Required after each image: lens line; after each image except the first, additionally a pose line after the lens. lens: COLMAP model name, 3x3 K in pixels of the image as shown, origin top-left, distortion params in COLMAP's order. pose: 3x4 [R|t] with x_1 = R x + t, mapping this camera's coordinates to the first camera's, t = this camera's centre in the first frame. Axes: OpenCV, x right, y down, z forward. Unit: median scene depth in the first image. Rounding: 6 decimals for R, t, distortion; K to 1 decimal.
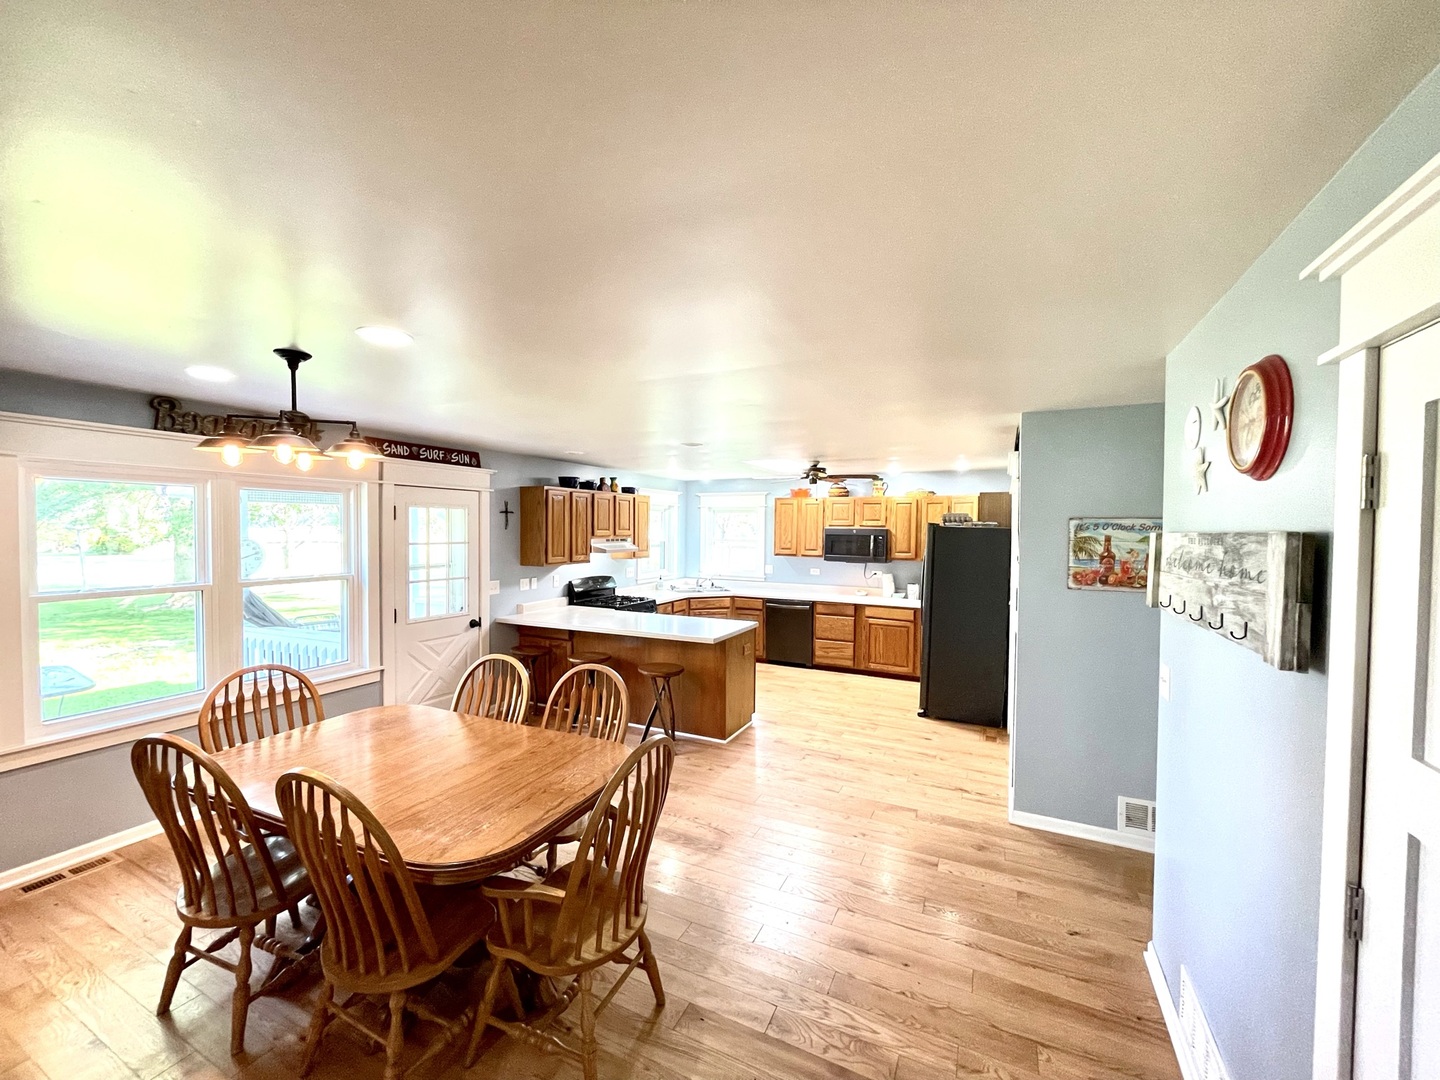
lens RADIAL K [[579.1, 0, 714.4], [0, 579.1, 542.8], [0, 0, 1]] dist [-0.001576, -0.001044]
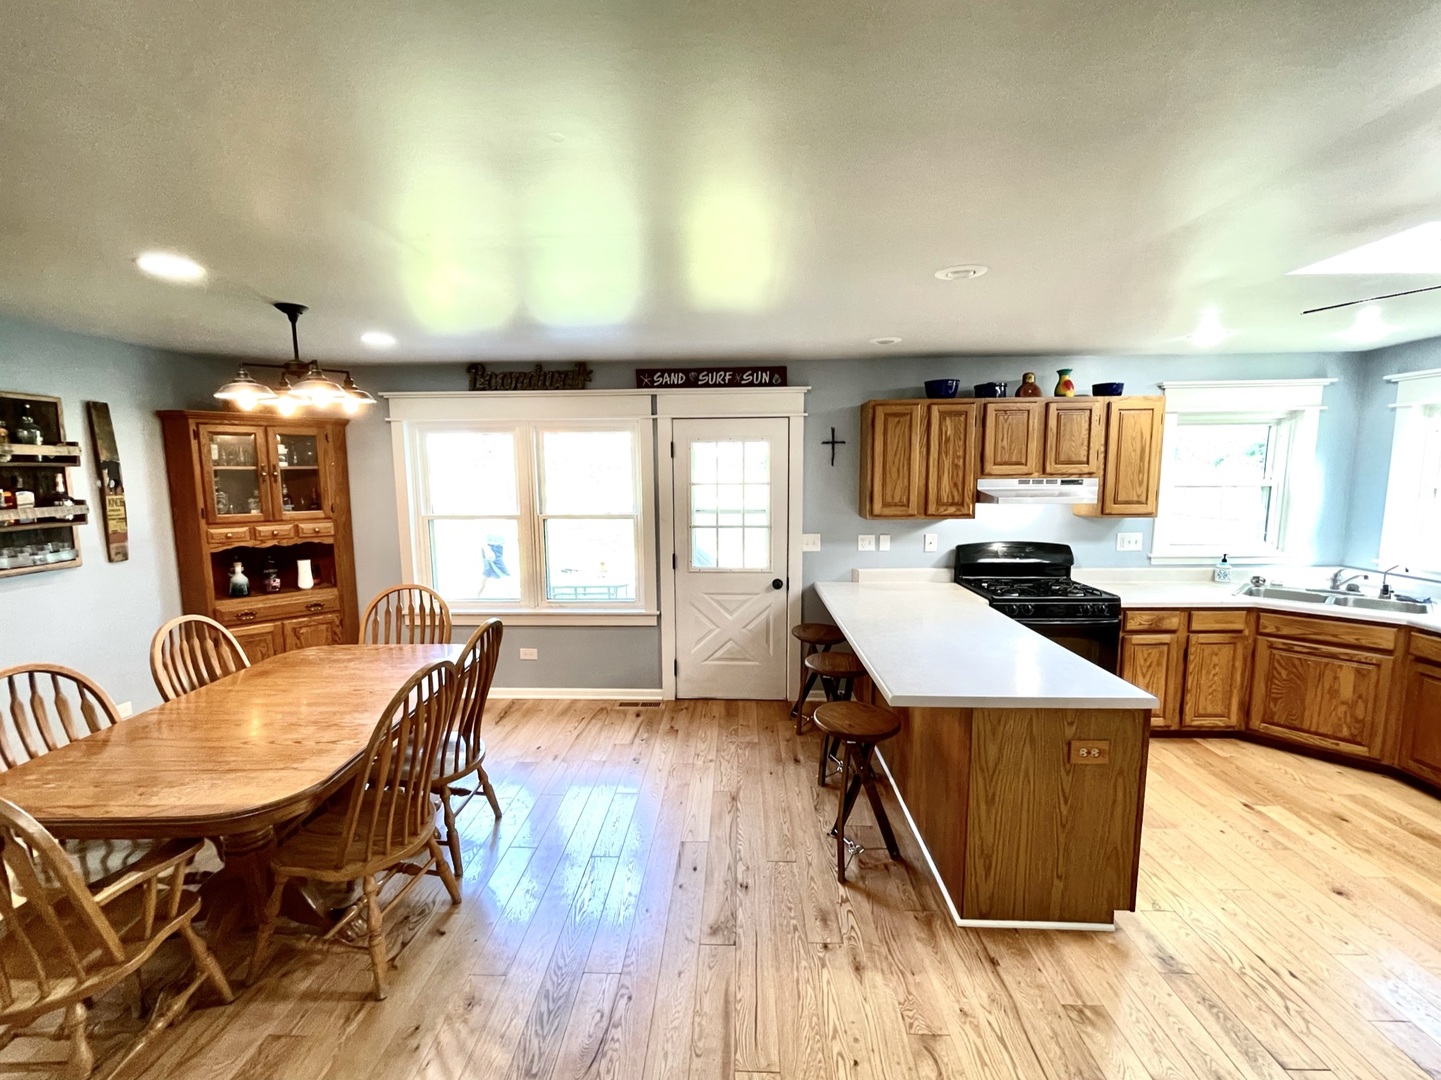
lens RADIAL K [[616.6, 0, 717.5], [0, 616.6, 543.6], [0, 0, 1]] dist [-0.005713, 0.004732]
pose [[0.401951, 0.098716, -0.910324, 0.281321], [-0.011384, 0.994634, 0.102832, -0.003585], [0.915590, -0.030971, 0.400918, 0.499974]]
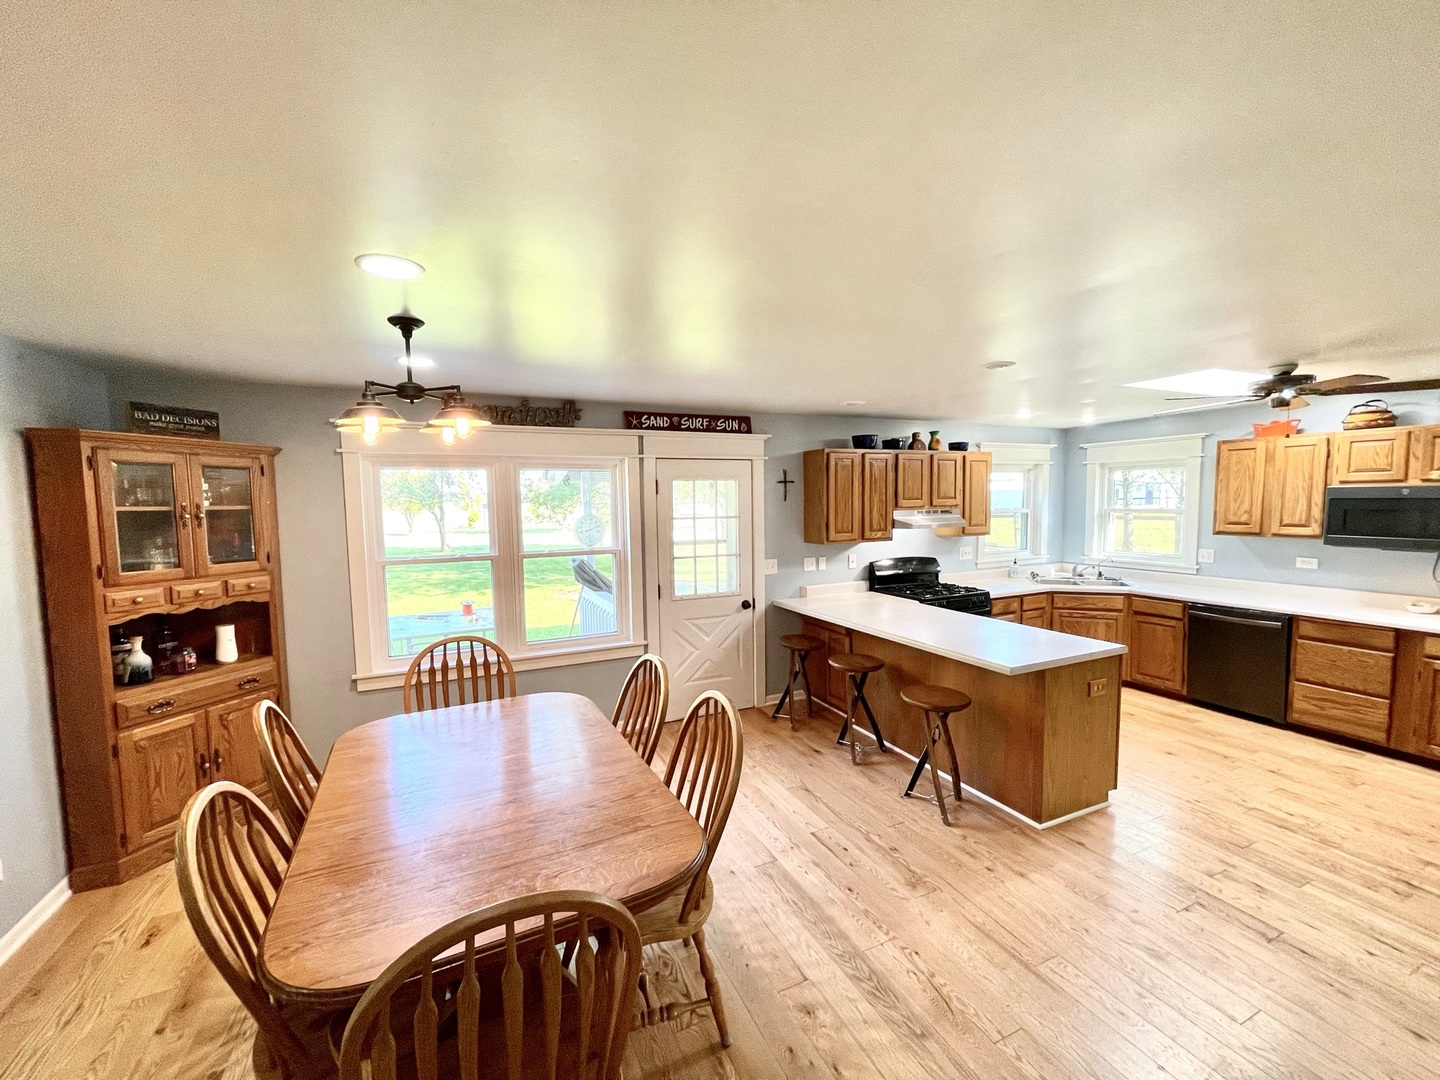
lens RADIAL K [[579.1, 0, 714.4], [0, 579.1, 542.8], [0, 0, 1]] dist [-0.001576, -0.001044]
pose [[0.770091, 0.024599, -0.637460, 0.110853], [0.006688, 0.998890, 0.046626, -0.001940], [0.637899, -0.040170, 0.769072, 0.228185]]
